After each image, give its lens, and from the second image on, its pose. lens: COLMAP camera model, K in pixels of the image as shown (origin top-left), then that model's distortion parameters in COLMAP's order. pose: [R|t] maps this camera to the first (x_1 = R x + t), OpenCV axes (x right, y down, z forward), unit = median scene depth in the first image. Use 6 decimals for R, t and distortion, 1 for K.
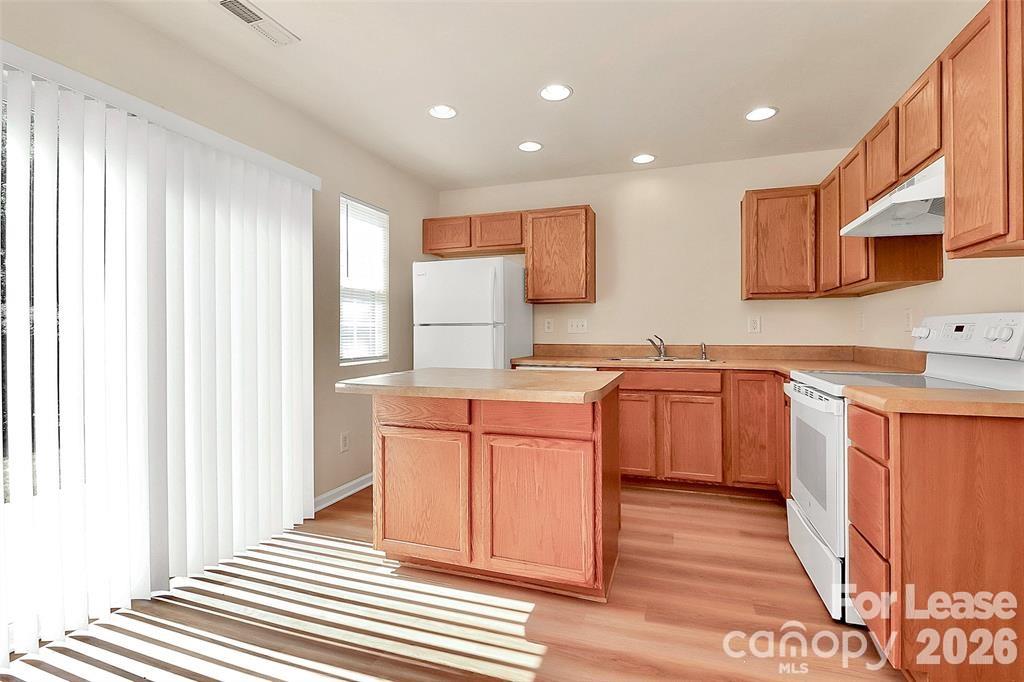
lens RADIAL K [[487.7, 0, 505.4], [0, 487.7, 337.2], [0, 0, 1]] dist [-0.004711, -0.000964]
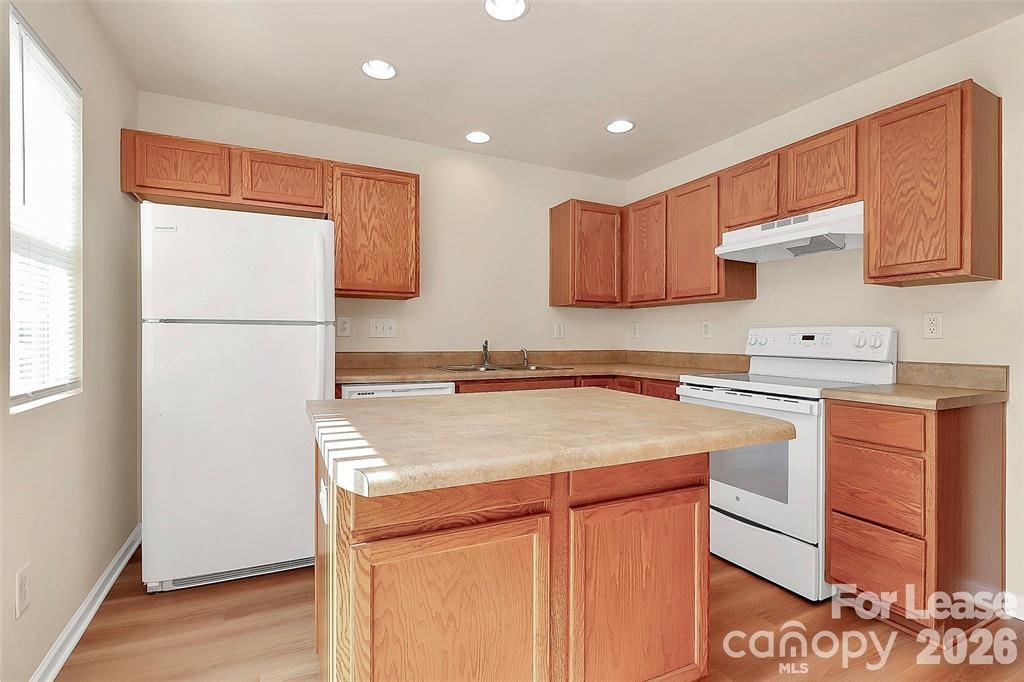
lens RADIAL K [[487.7, 0, 505.4], [0, 487.7, 337.2], [0, 0, 1]] dist [-0.004711, -0.000964]
pose [[0.697589, 0.006381, 0.716469, -0.306295], [-0.002336, 0.999975, -0.006632, -0.004830], [-0.716494, 0.002953, 0.697587, 0.369006]]
